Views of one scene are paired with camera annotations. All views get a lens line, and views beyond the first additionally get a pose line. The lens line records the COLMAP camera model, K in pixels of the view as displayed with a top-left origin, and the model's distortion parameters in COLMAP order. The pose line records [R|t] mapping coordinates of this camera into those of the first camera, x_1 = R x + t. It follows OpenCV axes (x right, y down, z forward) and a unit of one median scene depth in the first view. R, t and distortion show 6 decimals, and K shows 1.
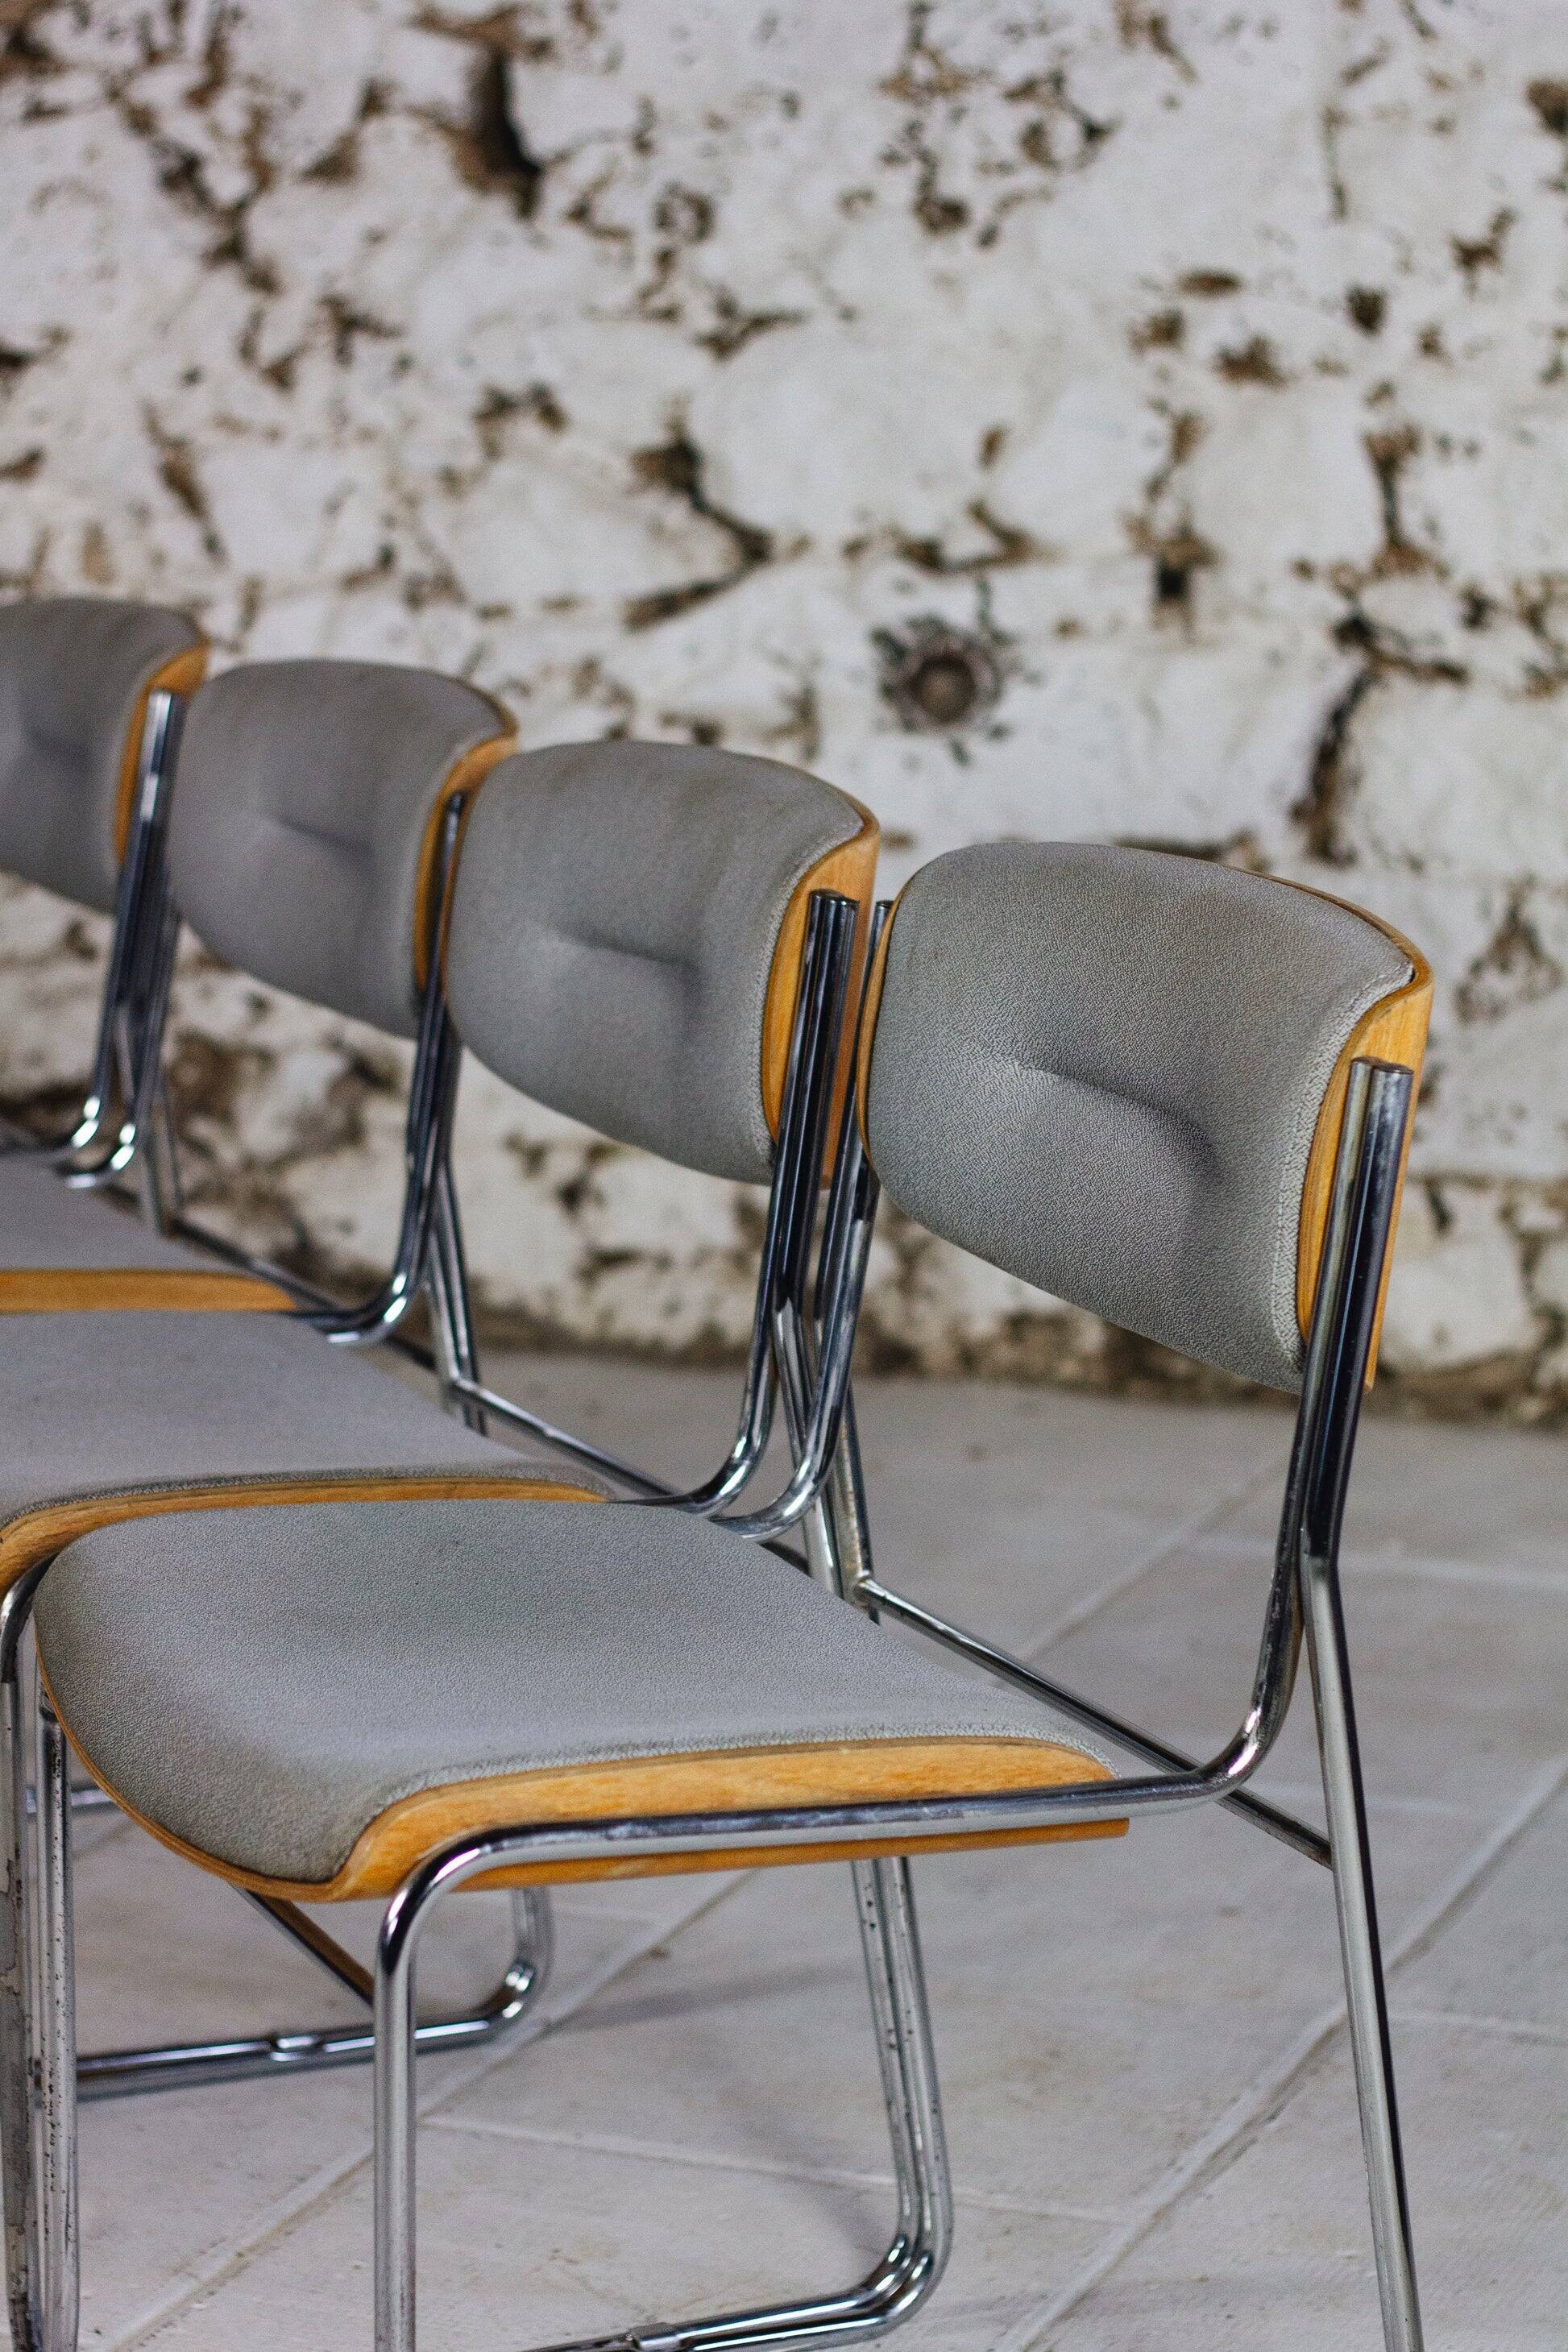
lens RADIAL K [[5813.9, 0, 784.0], [0, 5813.9, 1176.0], [0, 0, 1]] dist [-0.099965, 0.047876]
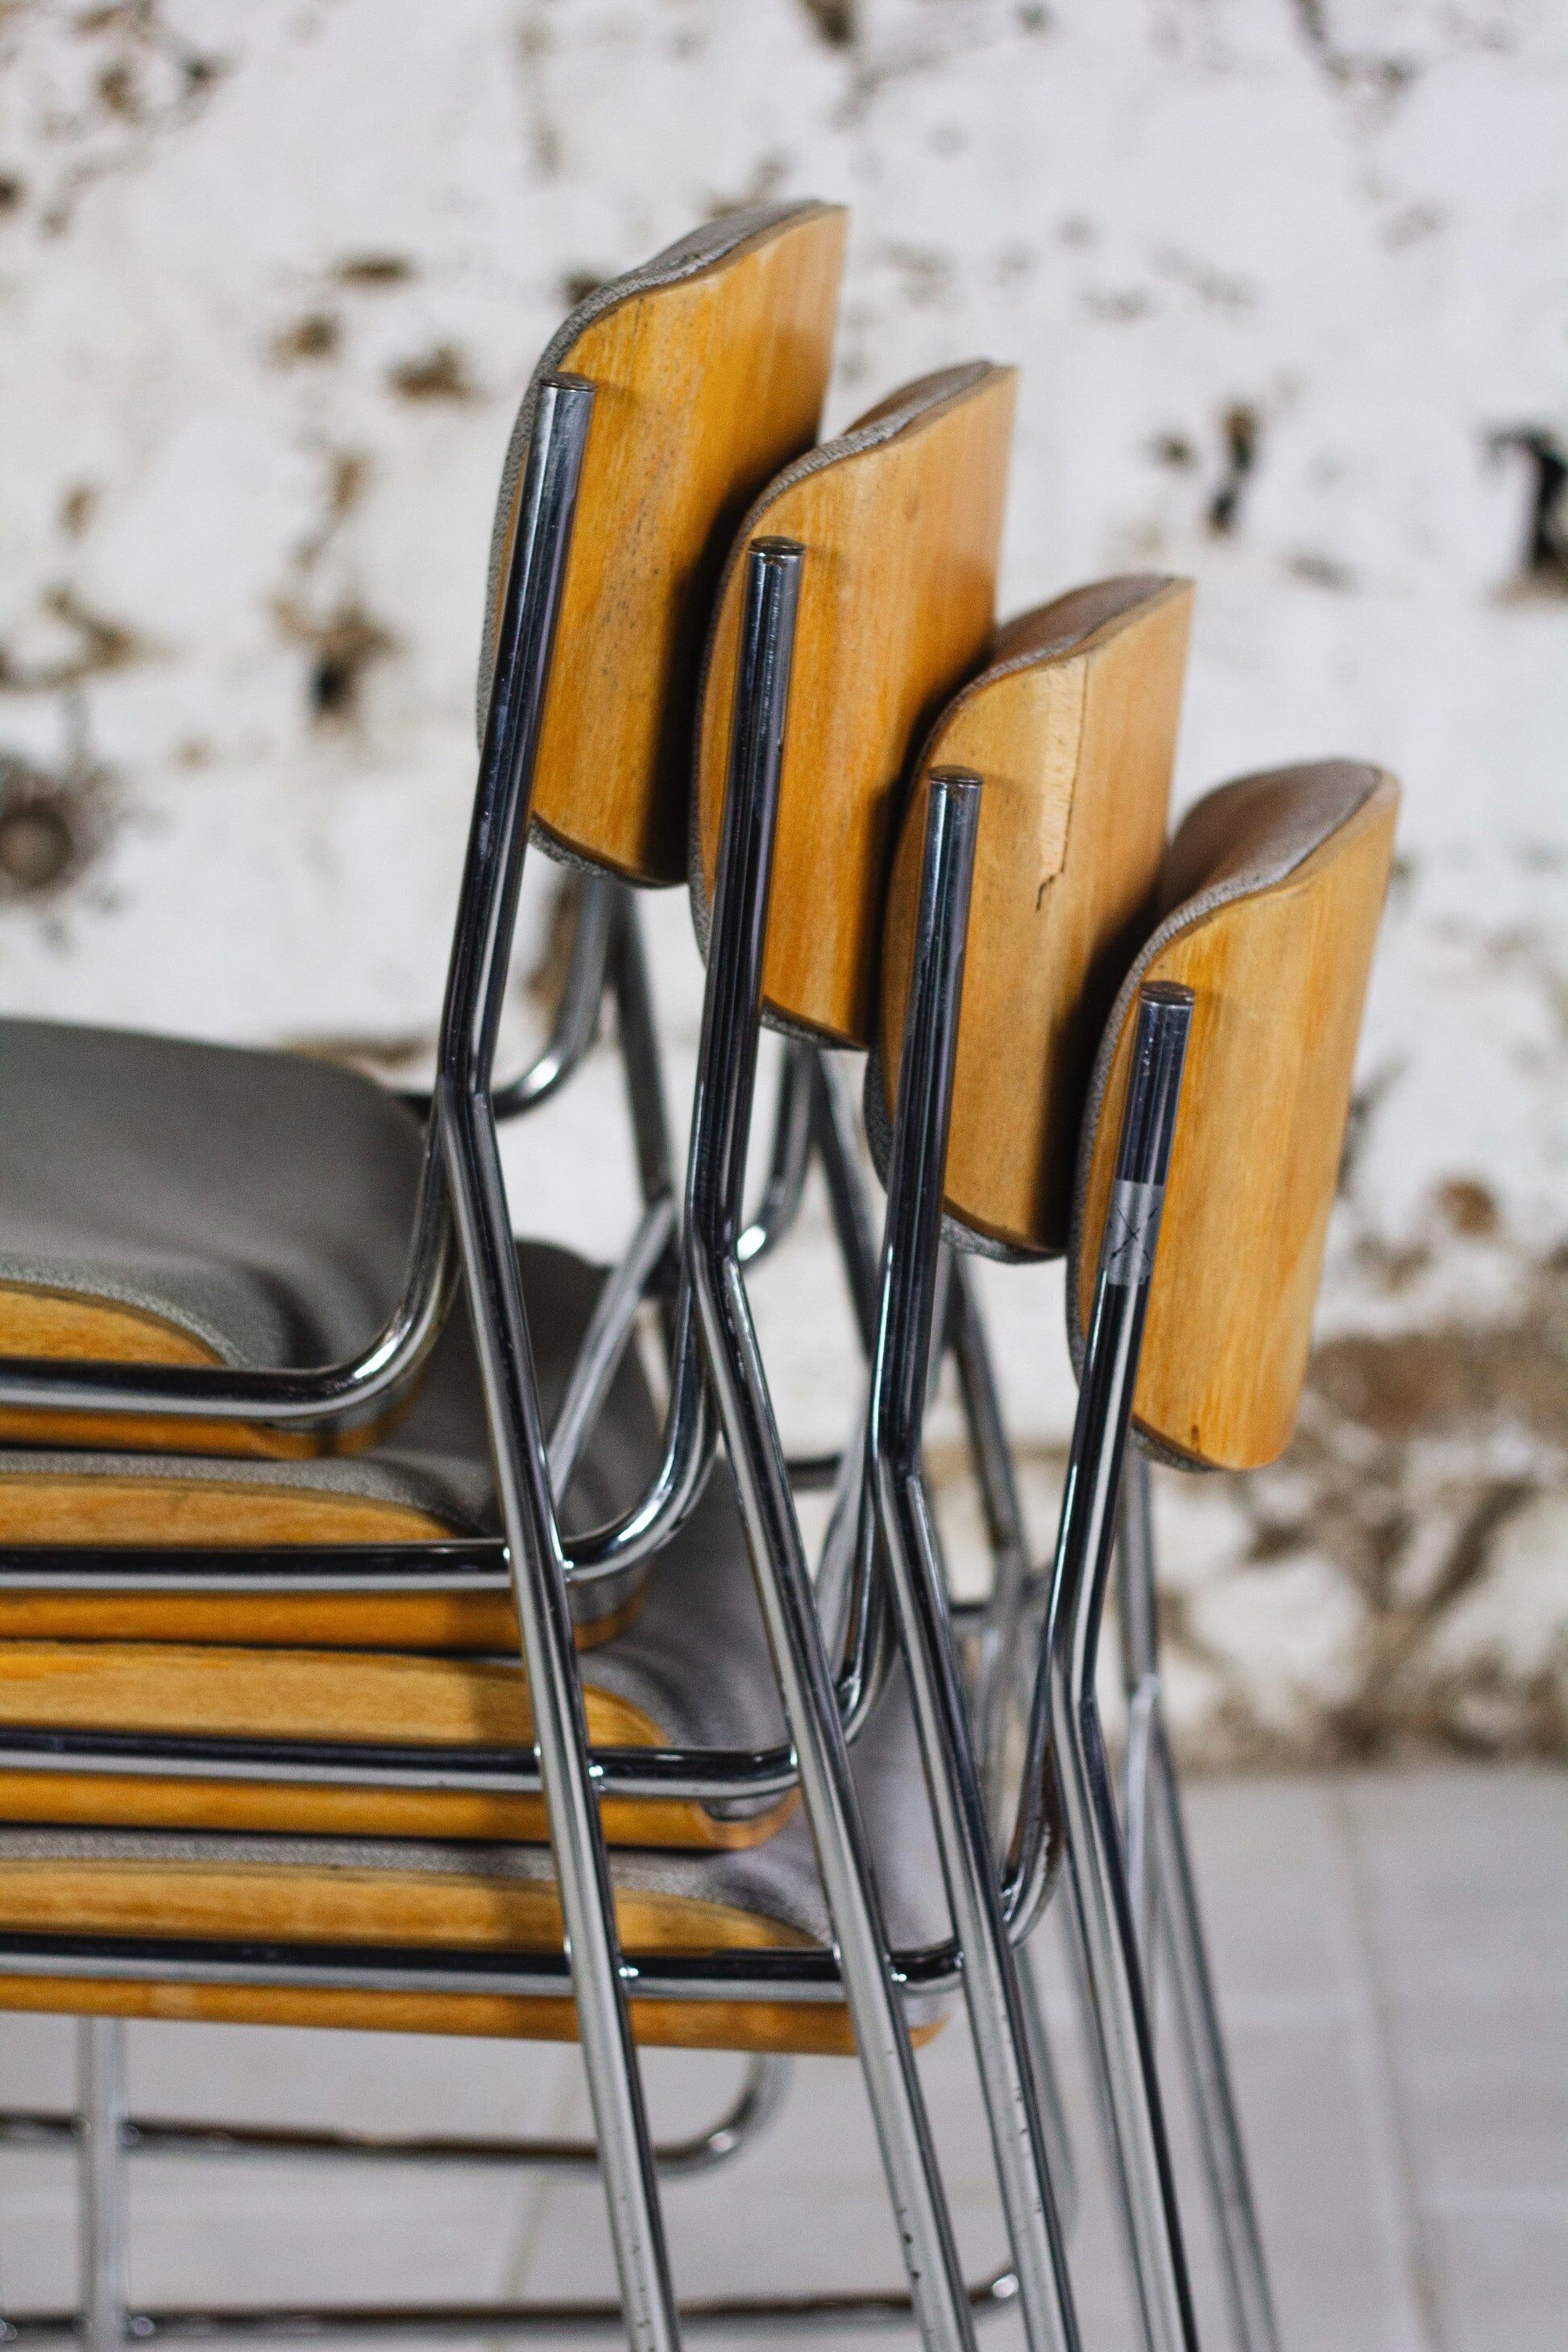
lens RADIAL K [[5528.3, 0, 750.3], [0, 5528.3, 1175.8], [0, 0, 1]] dist [-0.086740, -0.140357]
pose [[0.950949, -0.078011, 0.299350, -0.097552], [0.087441, 0.996003, -0.018213, -0.022716], [-0.296733, 0.043495, 0.953970, 0.320184]]
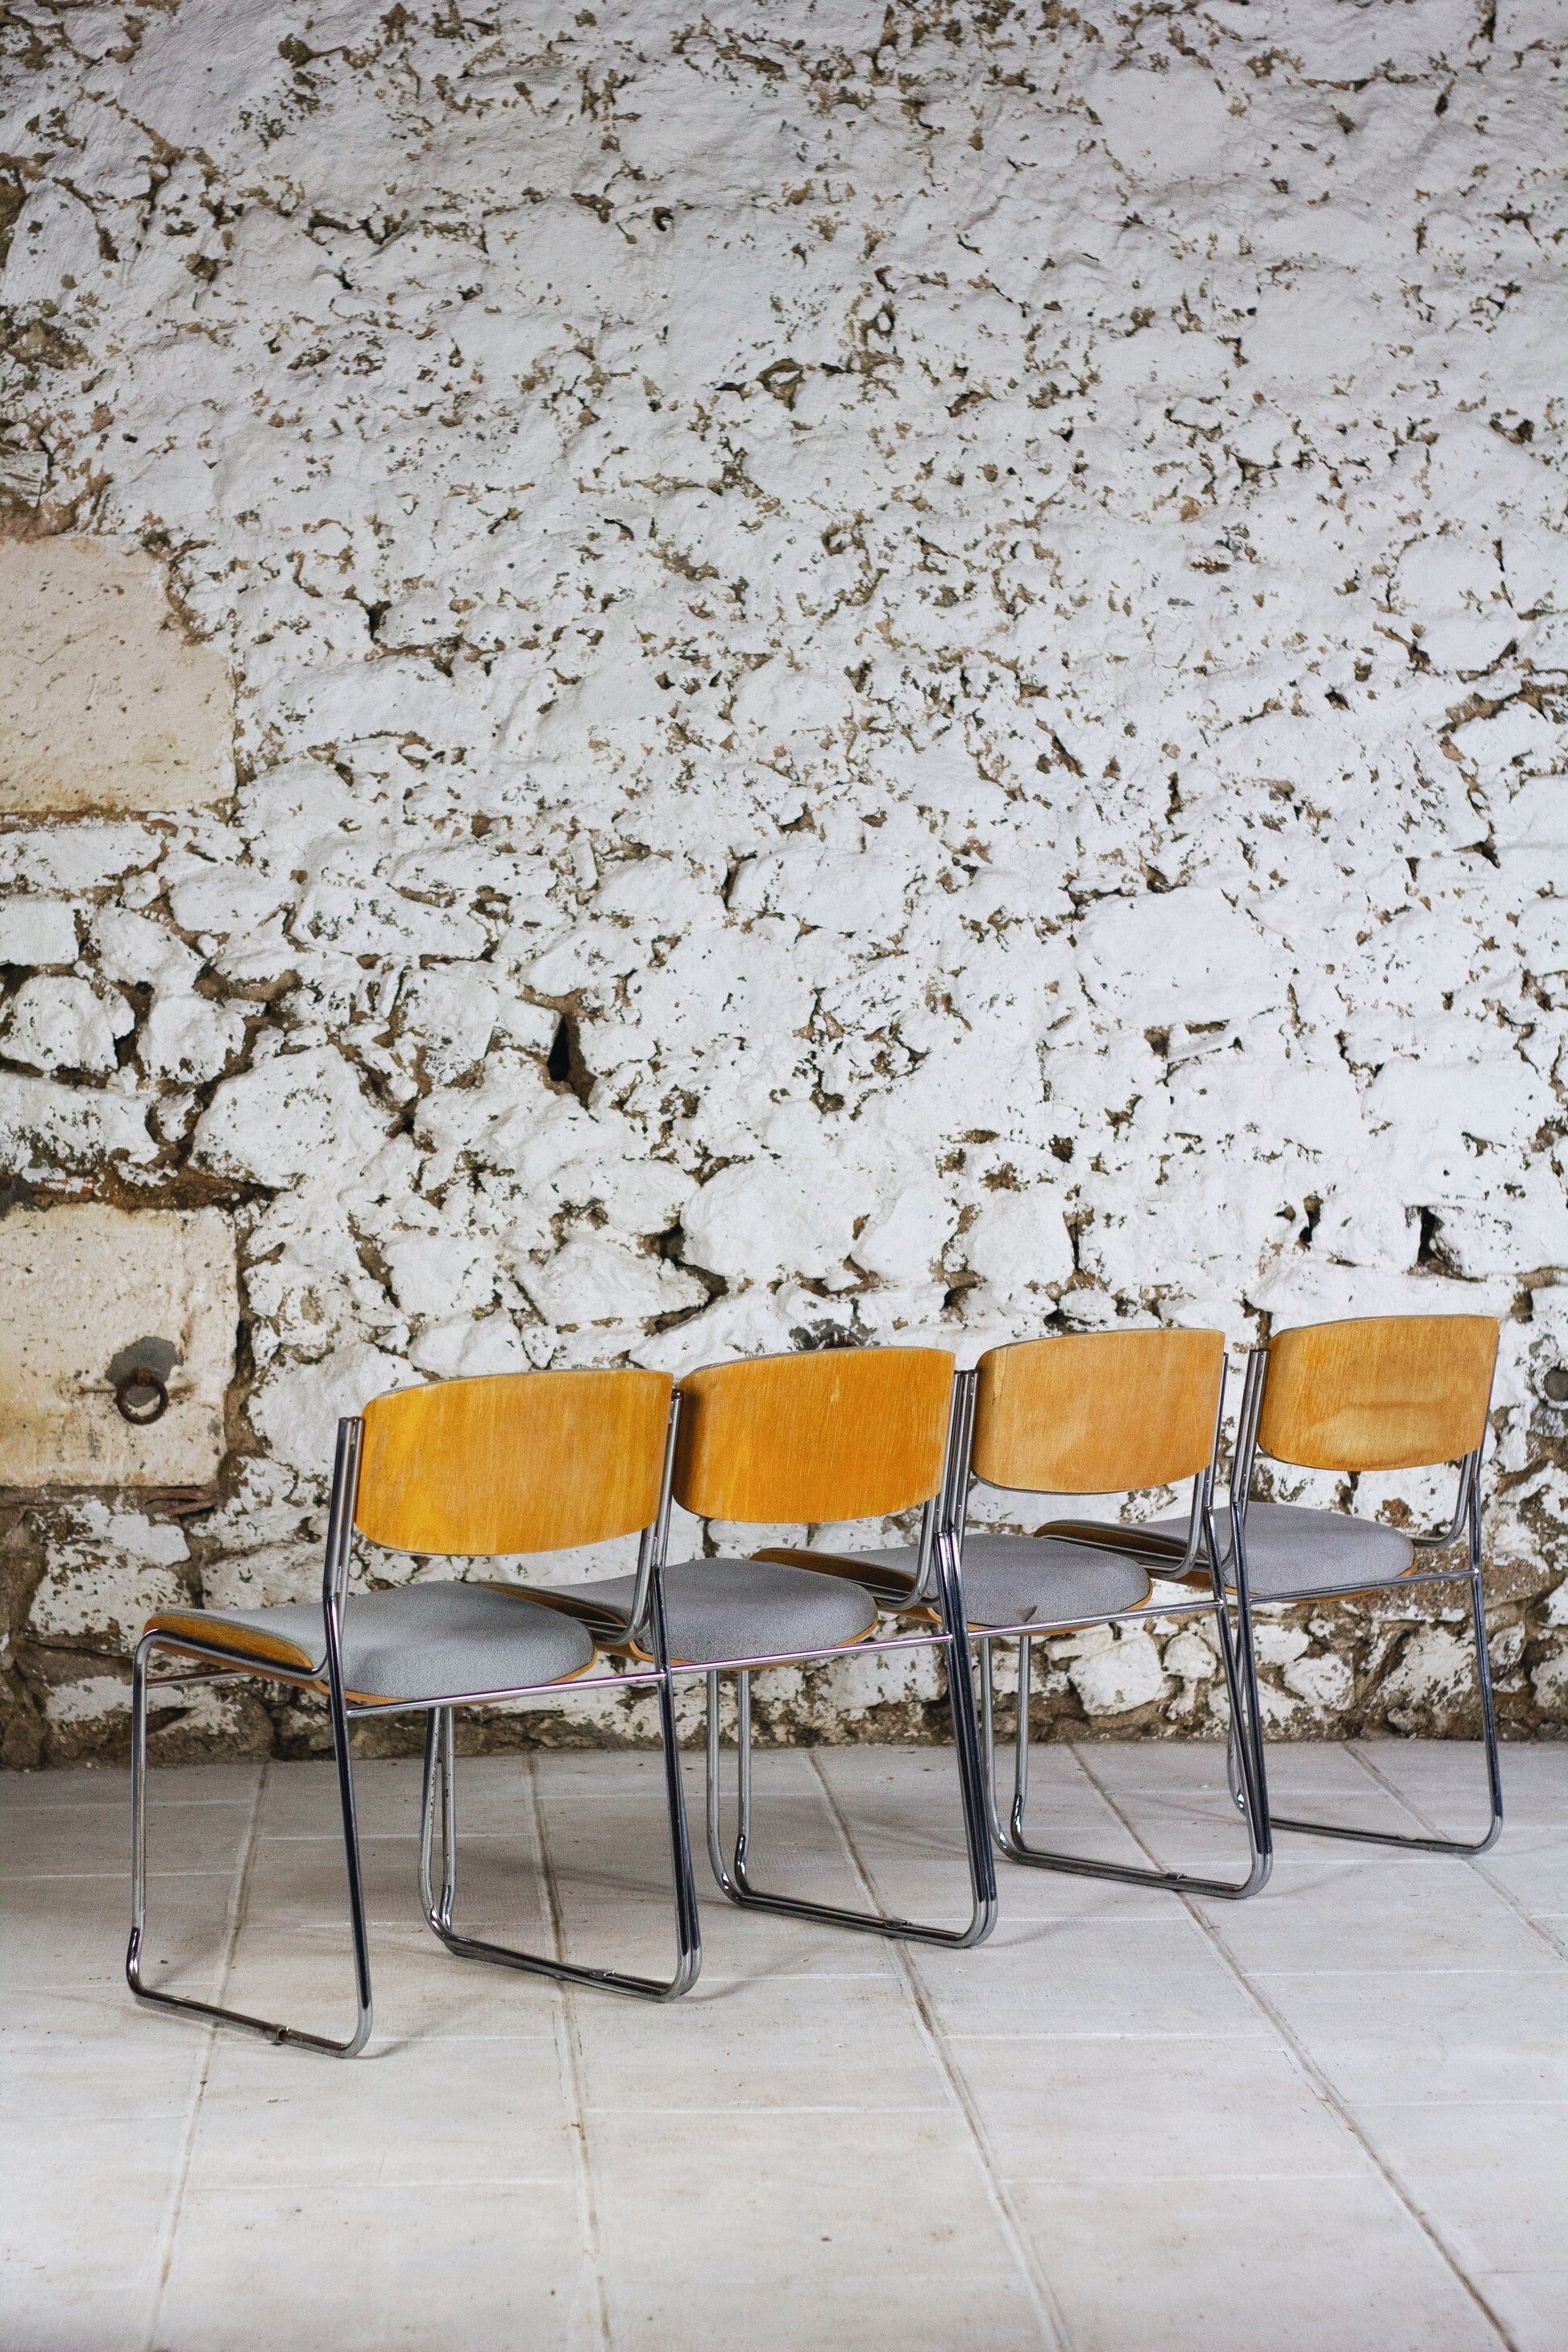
lens RADIAL K [[5483.9, 0, 784.0], [0, 5483.9, 1176.0], [0, 0, 1]] dist [-0.088658, -0.130012]
pose [[0.909363, -0.022252, 0.415408, -0.708107], [0.078958, 0.989649, -0.119833, 0.064533], [-0.408442, 0.141771, 0.901707, -0.557888]]
